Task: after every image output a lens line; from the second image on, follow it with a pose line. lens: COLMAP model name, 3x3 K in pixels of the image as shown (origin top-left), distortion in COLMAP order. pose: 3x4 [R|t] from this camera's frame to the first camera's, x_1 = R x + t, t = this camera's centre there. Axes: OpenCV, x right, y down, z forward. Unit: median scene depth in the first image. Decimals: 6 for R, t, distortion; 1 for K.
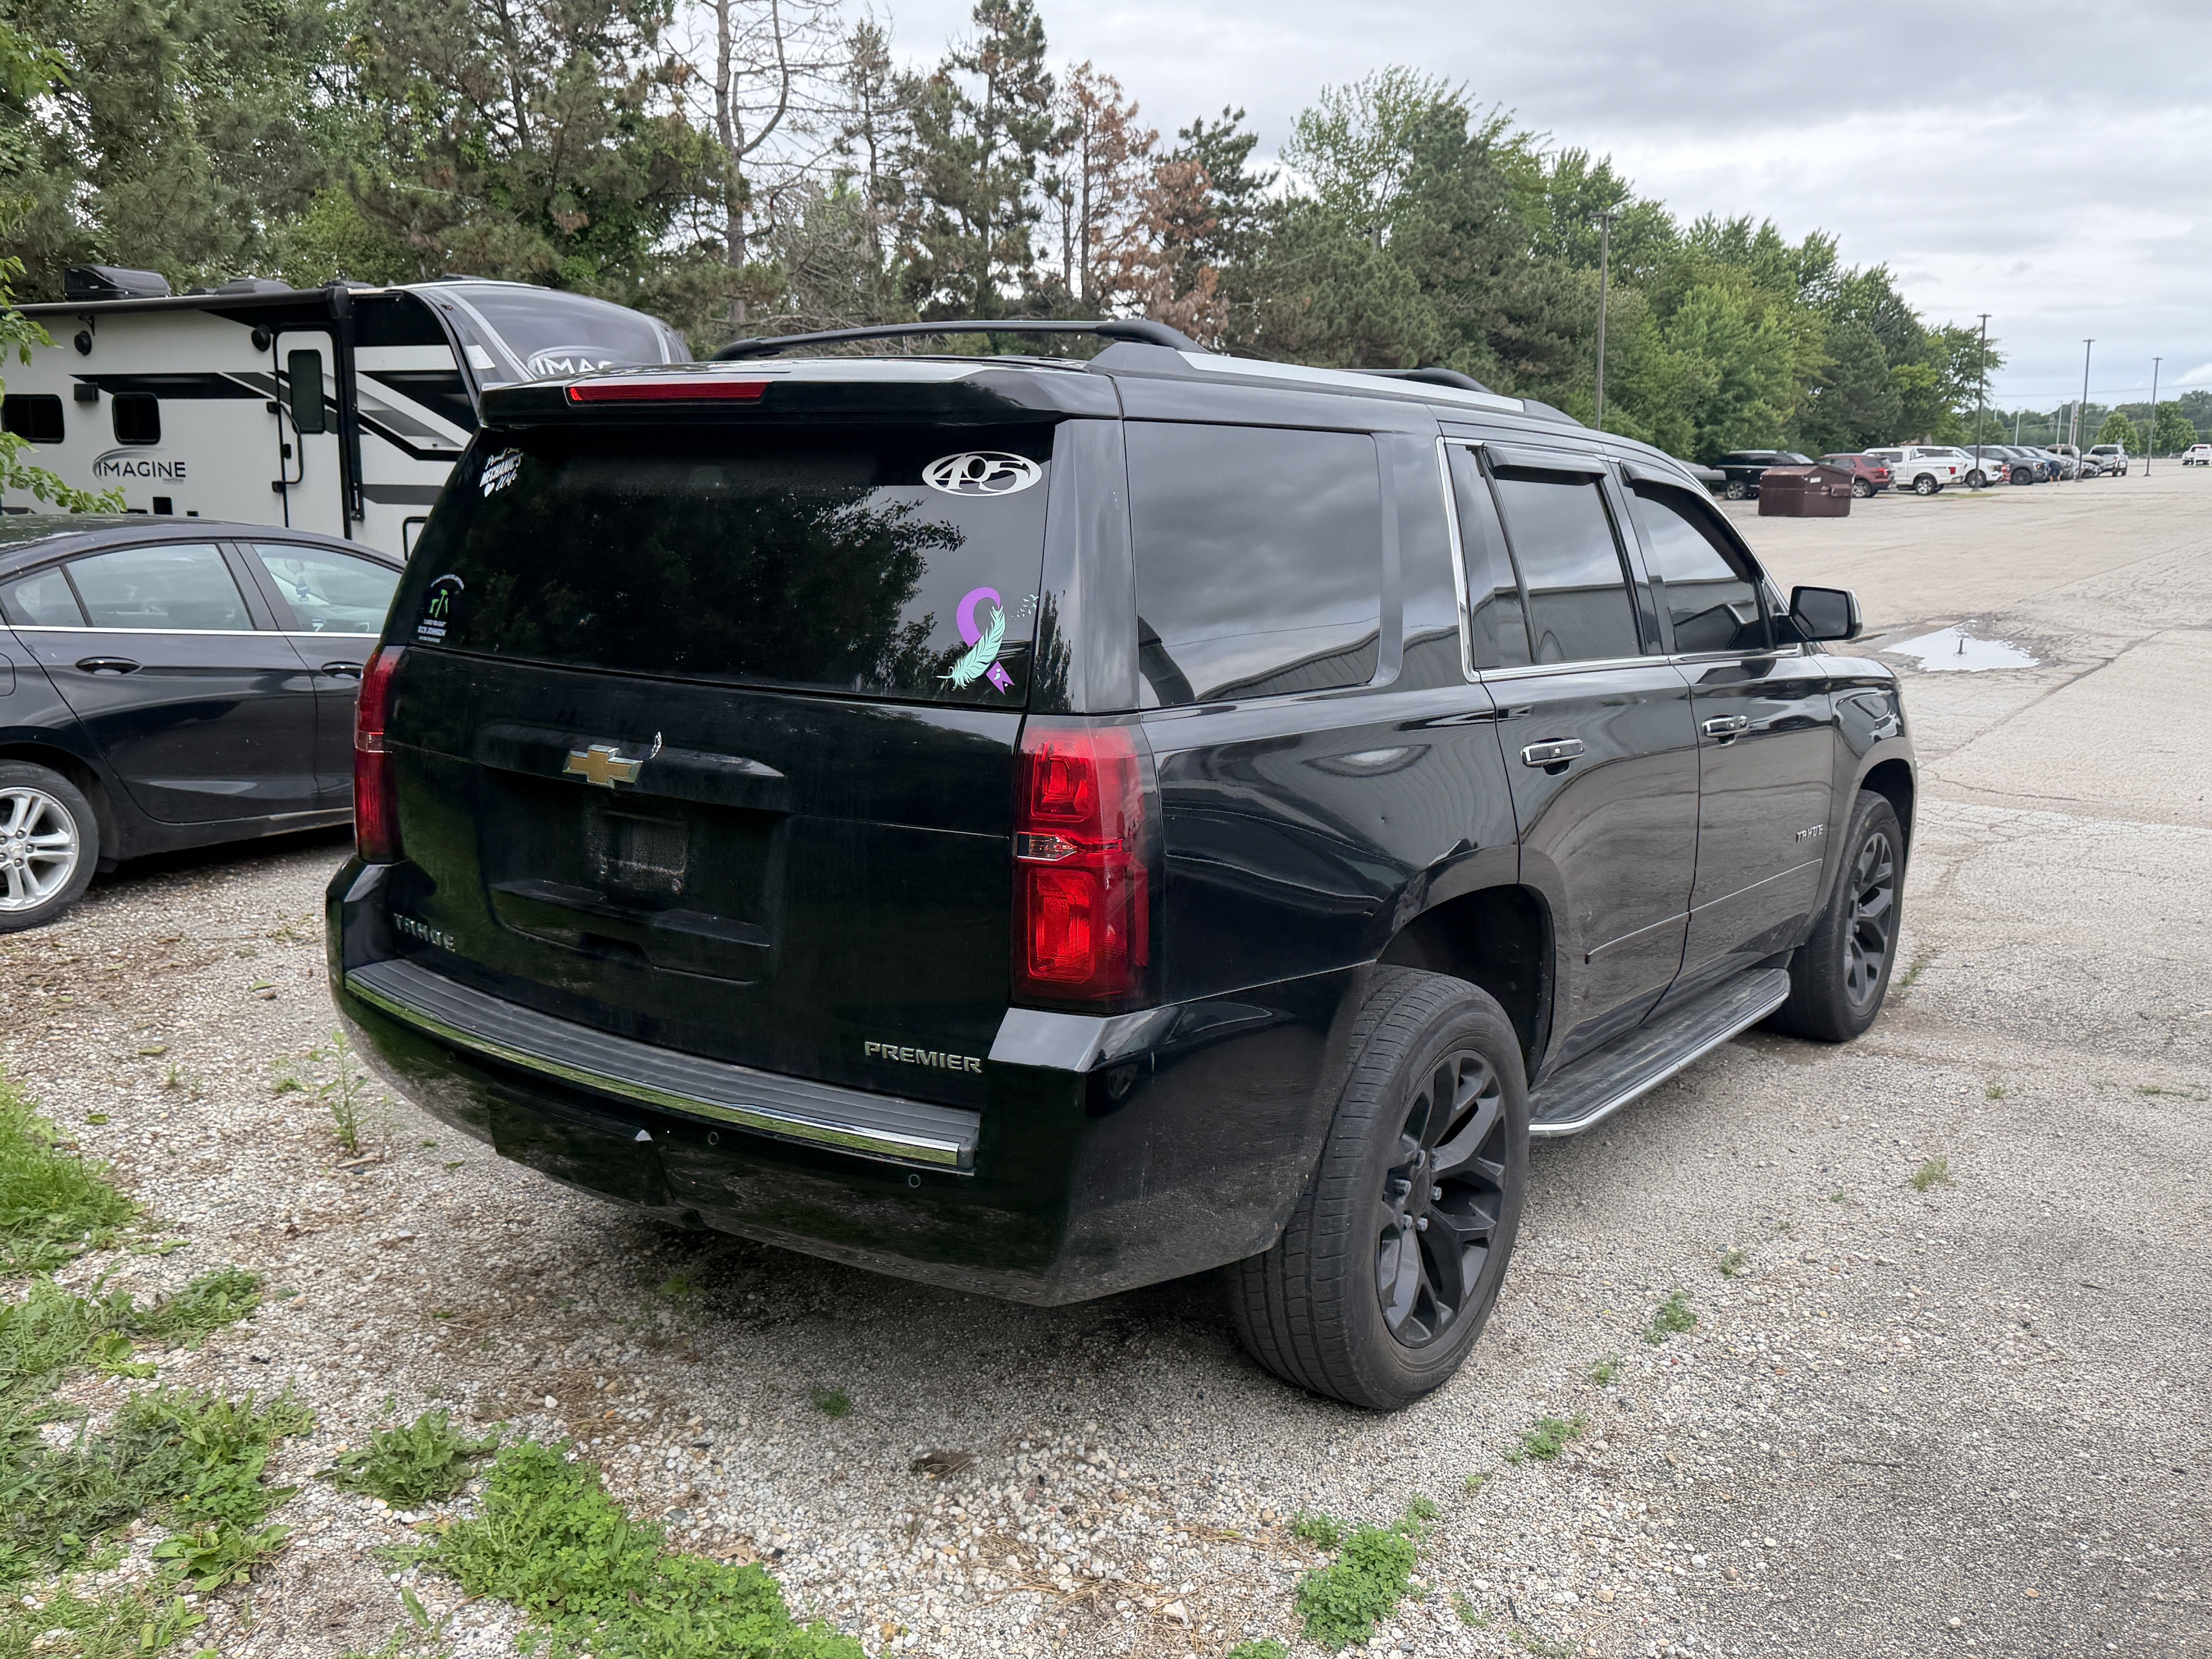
lens RADIAL K [[1830.4, 0, 1148.1], [0, 1830.4, 817.8], [0, 0, 1]] dist [0.048166, -0.070160]
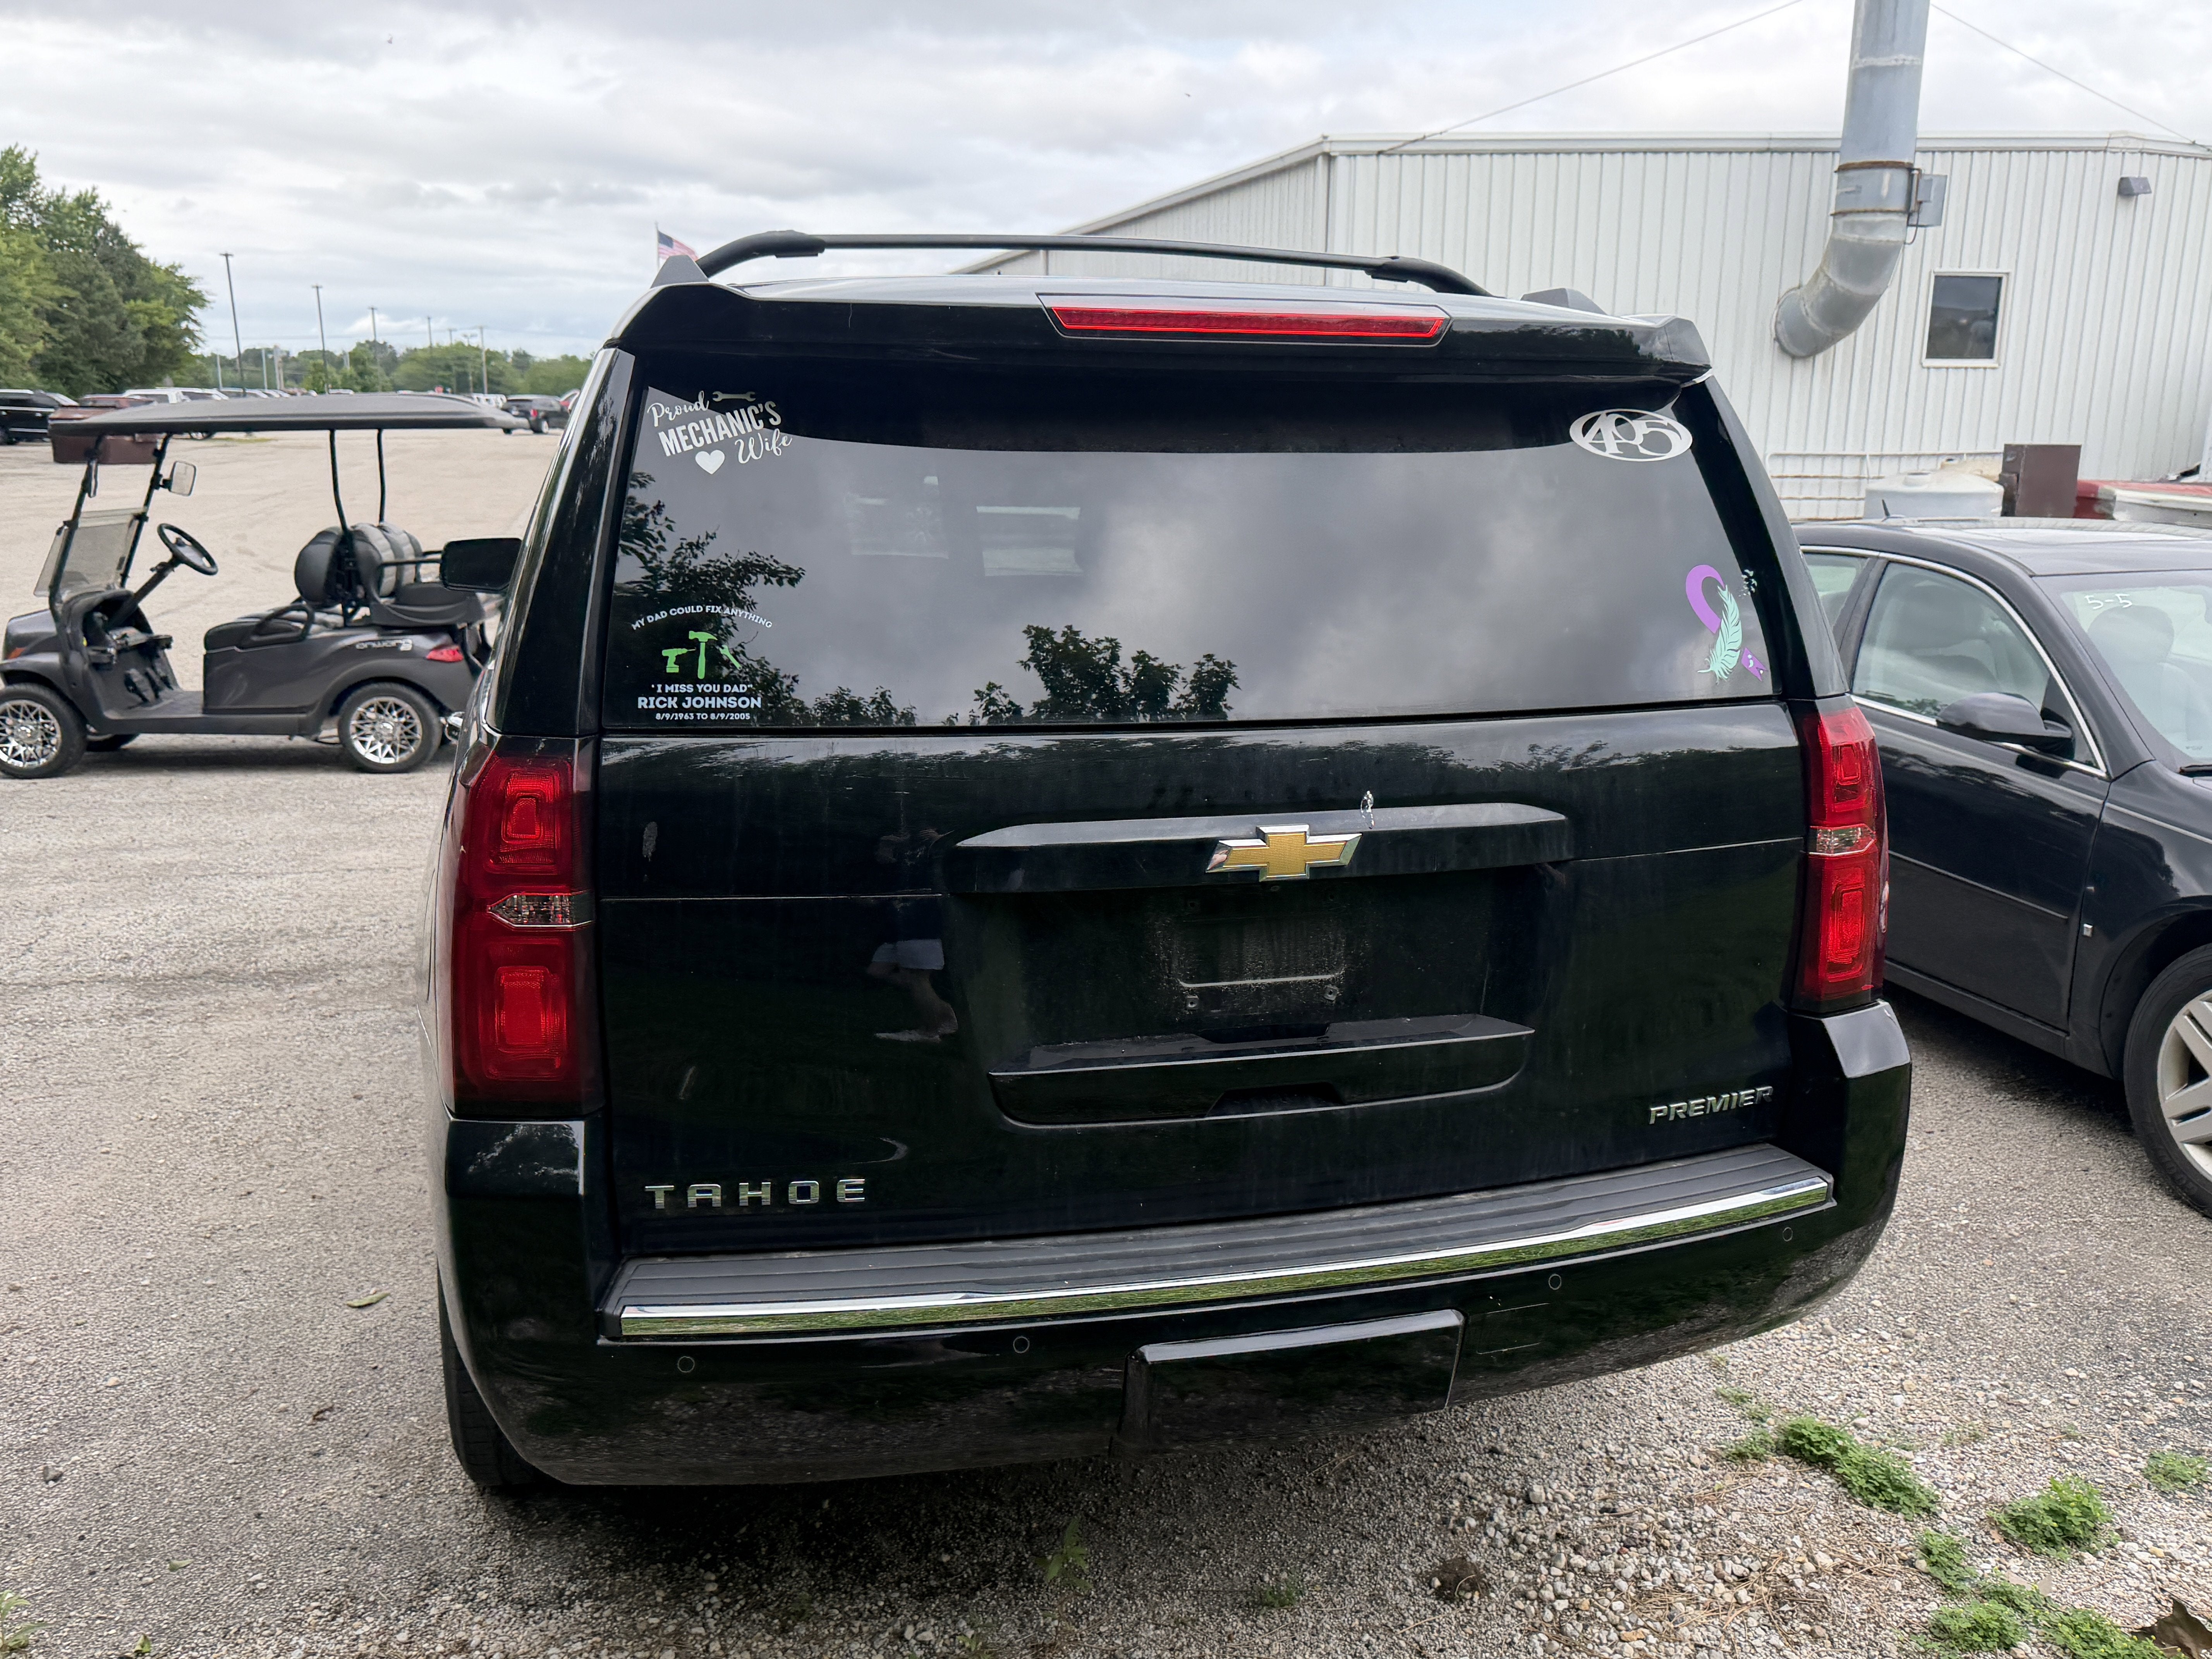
lens RADIAL K [[1830.4, 0, 1093.8], [0, 1830.4, 836.4], [0, 0, 1]] dist [0.048166, -0.070160]
pose [[0.621578, -0.168239, 0.765073, -0.459451], [0.138120, 0.984901, 0.104365, -0.061273], [-0.771080, 0.040801, 0.635430, 0.313174]]
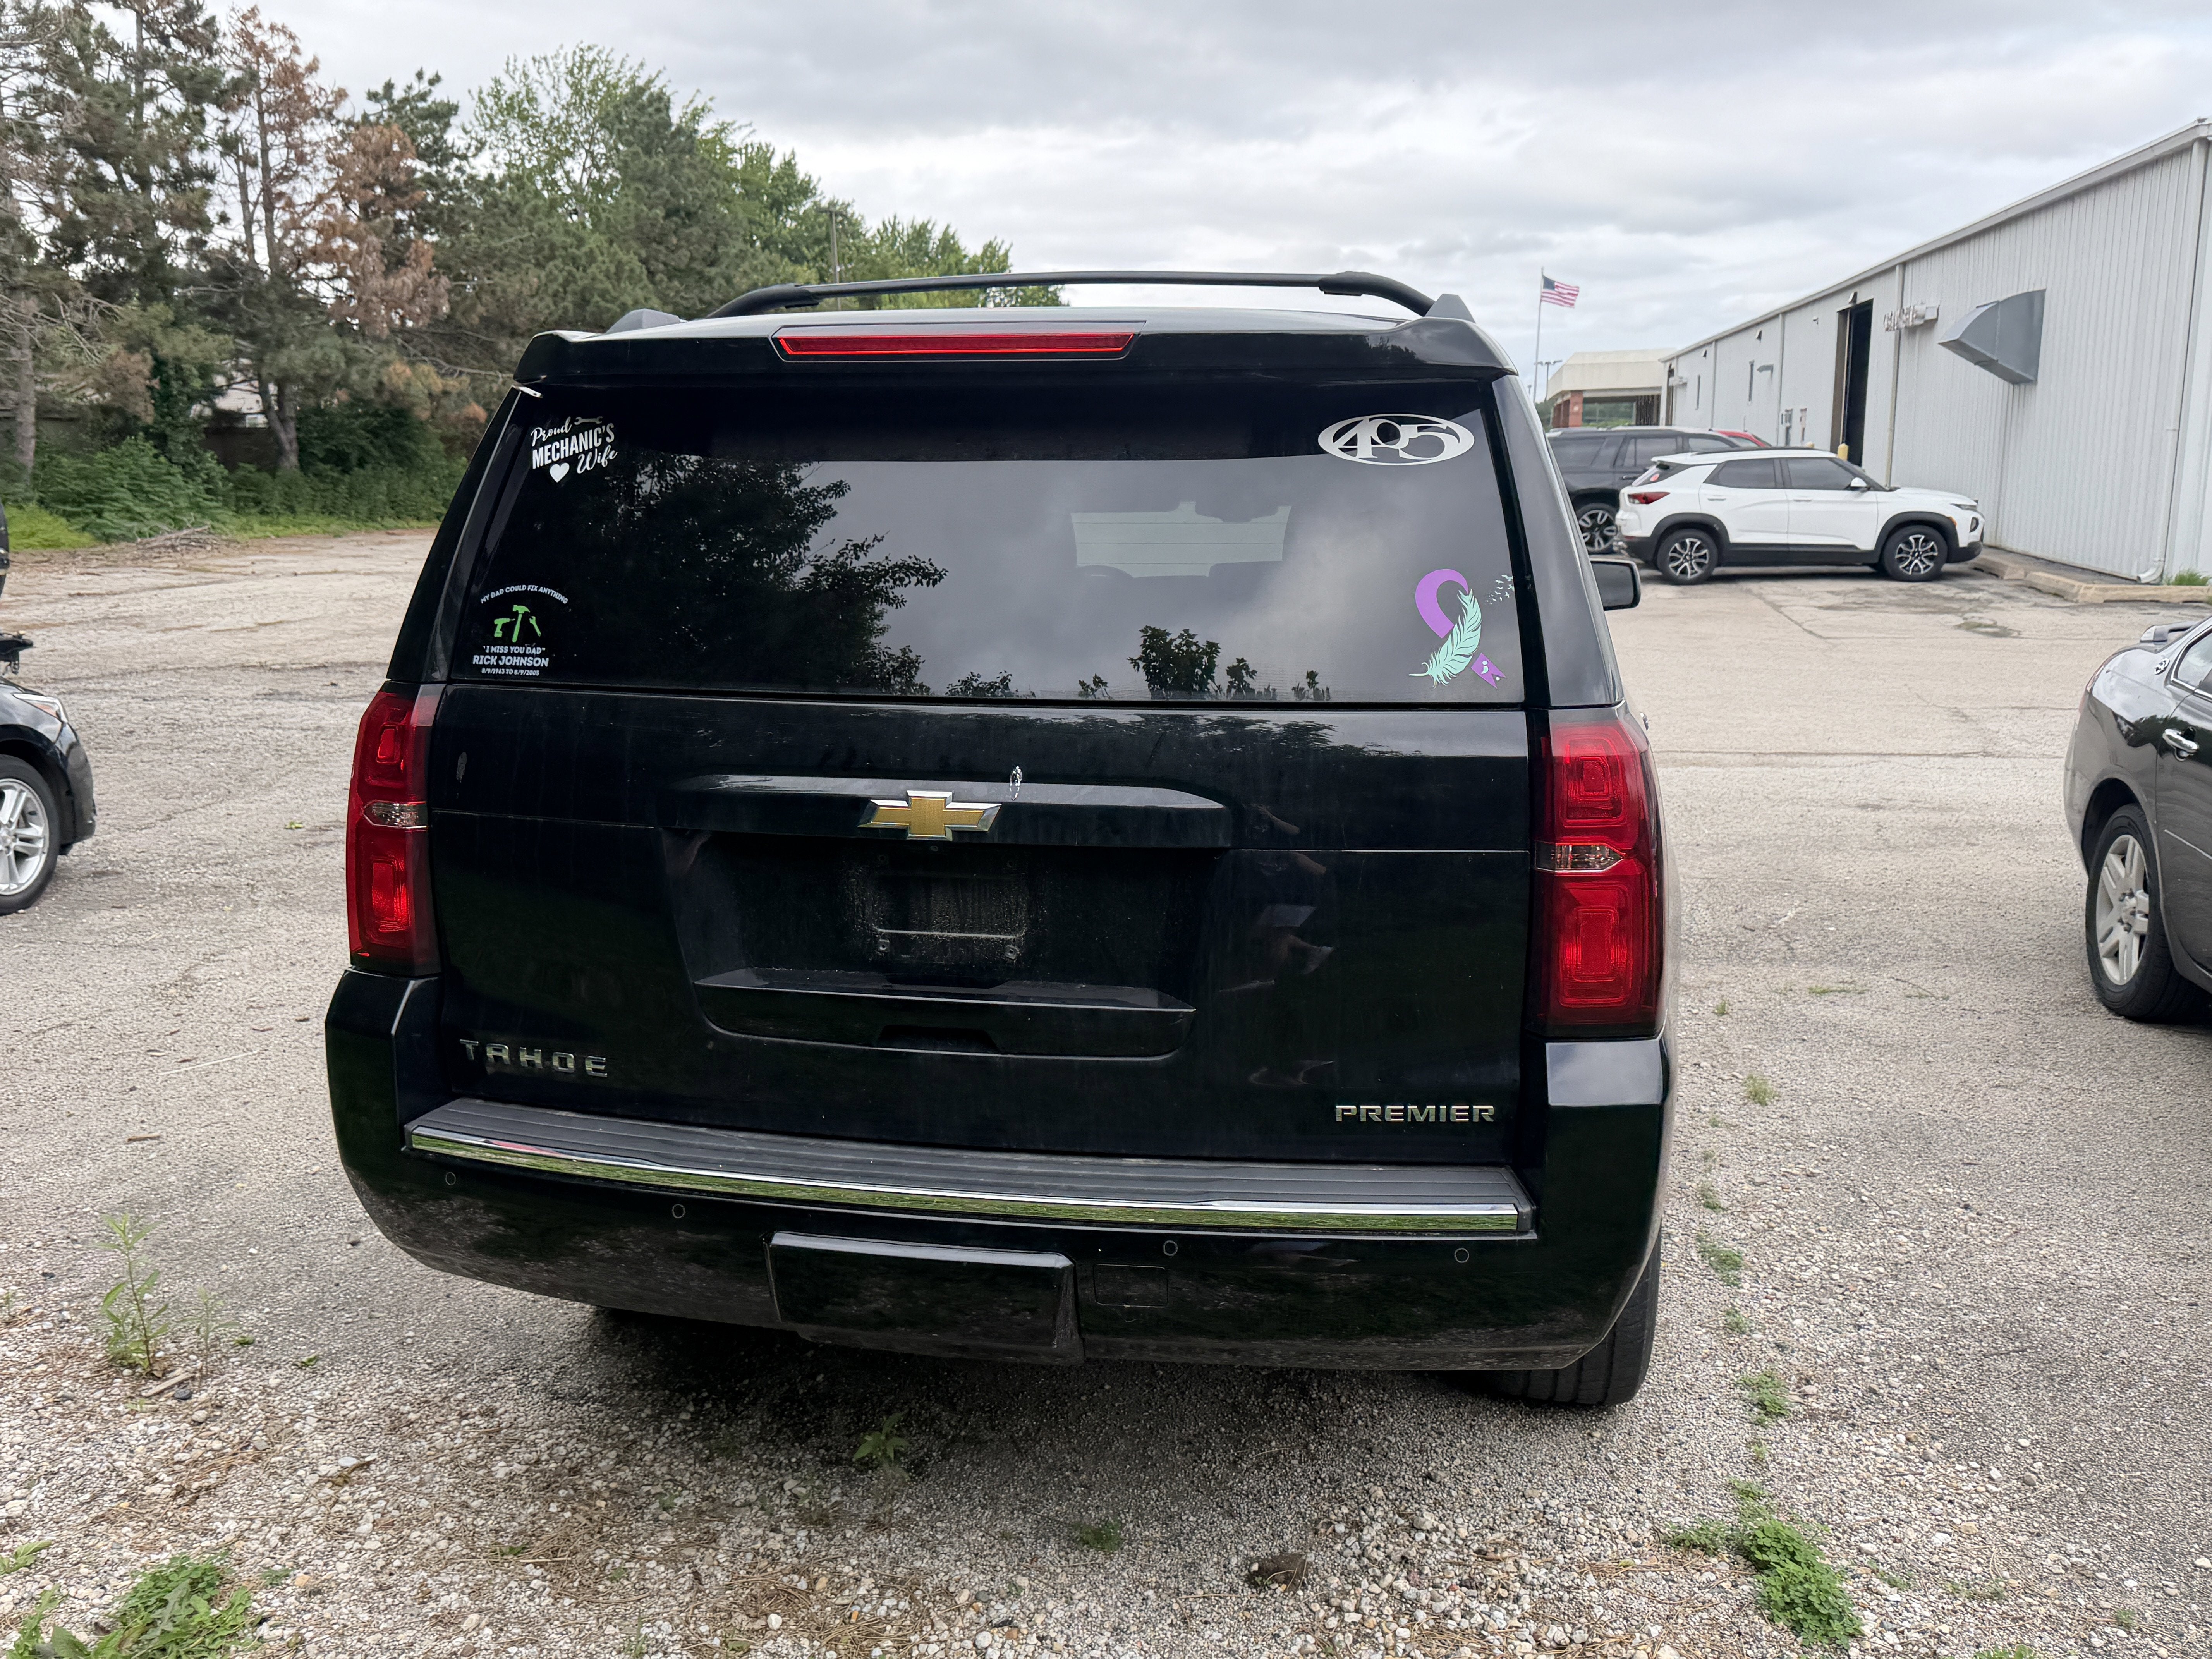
lens RADIAL K [[1830.4, 0, 1125.6], [0, 1830.4, 831.5], [0, 0, 1]] dist [0.048166, -0.070160]
pose [[0.907461, -0.090865, 0.410192, -0.282057], [0.087185, 0.995807, 0.027710, -0.017902], [-0.410990, 0.010617, 0.911578, 0.123765]]
